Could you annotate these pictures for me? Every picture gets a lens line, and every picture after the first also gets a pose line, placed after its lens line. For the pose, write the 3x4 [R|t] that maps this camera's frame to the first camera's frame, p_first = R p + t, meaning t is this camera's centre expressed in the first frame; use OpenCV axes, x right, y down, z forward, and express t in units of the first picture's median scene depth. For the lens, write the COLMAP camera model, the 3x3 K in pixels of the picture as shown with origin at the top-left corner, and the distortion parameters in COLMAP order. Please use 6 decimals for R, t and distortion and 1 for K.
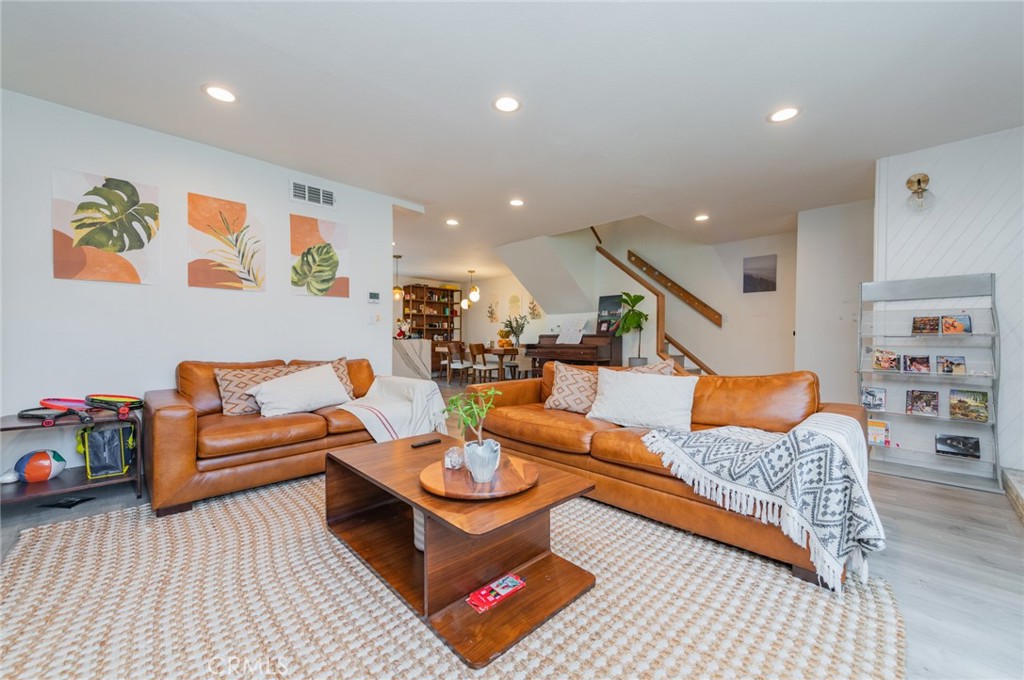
lens RADIAL K [[404.9, 0, 505.9], [0, 404.9, 345.4], [0, 0, 1]] dist [-0.004511, 0.000356]
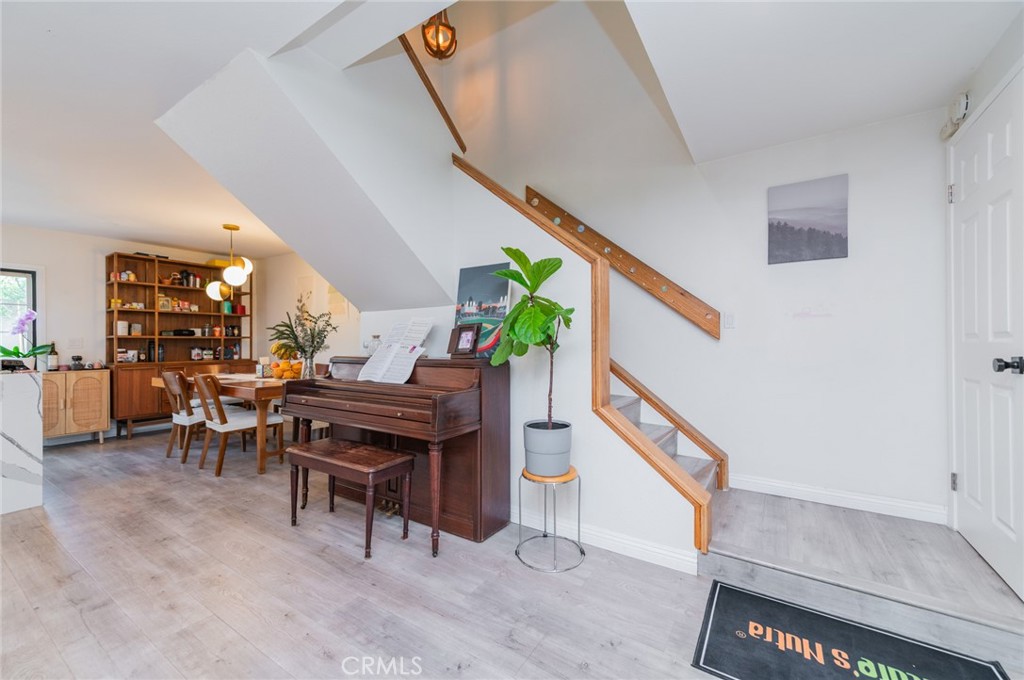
lens RADIAL K [[404.9, 0, 506.7], [0, 404.9, 343.4], [0, 0, 1]] dist [-0.004511, 0.000356]
pose [[0.976290, -0.008173, 0.216312, 0.185463], [0.010577, 0.999894, -0.009959, -0.036586], [-0.216208, 0.012011, 0.976273, 0.568898]]
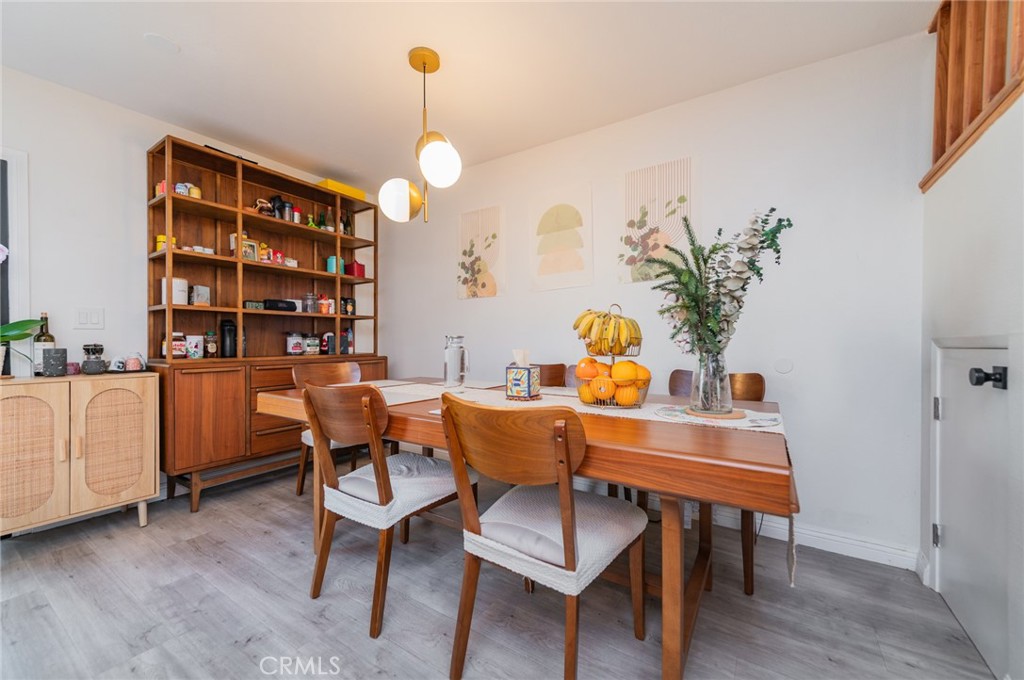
lens RADIAL K [[404.9, 0, 496.6], [0, 404.9, 344.7], [0, 0, 1]] dist [-0.004511, 0.000356]
pose [[0.983413, -0.004769, 0.181316, -0.115032], [0.004698, 0.999989, 0.000823, -0.028261], [-0.181318, 0.000043, 0.983424, 1.011574]]
